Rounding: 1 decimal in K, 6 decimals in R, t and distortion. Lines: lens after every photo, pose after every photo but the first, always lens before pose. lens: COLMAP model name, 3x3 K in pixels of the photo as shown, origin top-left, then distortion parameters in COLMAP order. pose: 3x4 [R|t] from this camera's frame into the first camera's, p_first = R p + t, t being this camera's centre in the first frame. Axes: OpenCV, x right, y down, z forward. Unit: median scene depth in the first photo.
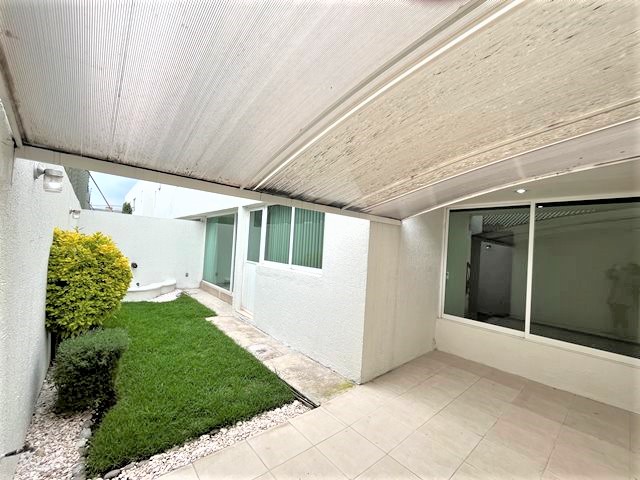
lens RADIAL K [[261.3, 0, 323.1], [0, 261.3, 243.1], [0, 0, 1]] dist [-0.001015, -0.000766]
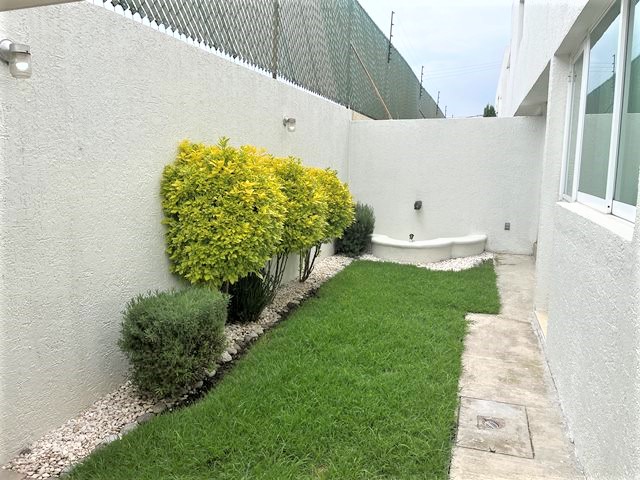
lens RADIAL K [[488.4, 0, 319.6], [0, 488.4, 236.2], [0, 0, 1]] dist [0.030716, -0.057478]
pose [[0.503957, 0.069013, -0.860967, 0.216962], [0.042140, 0.993651, 0.104314, 0.051311], [0.862700, -0.088851, 0.497849, 0.410624]]
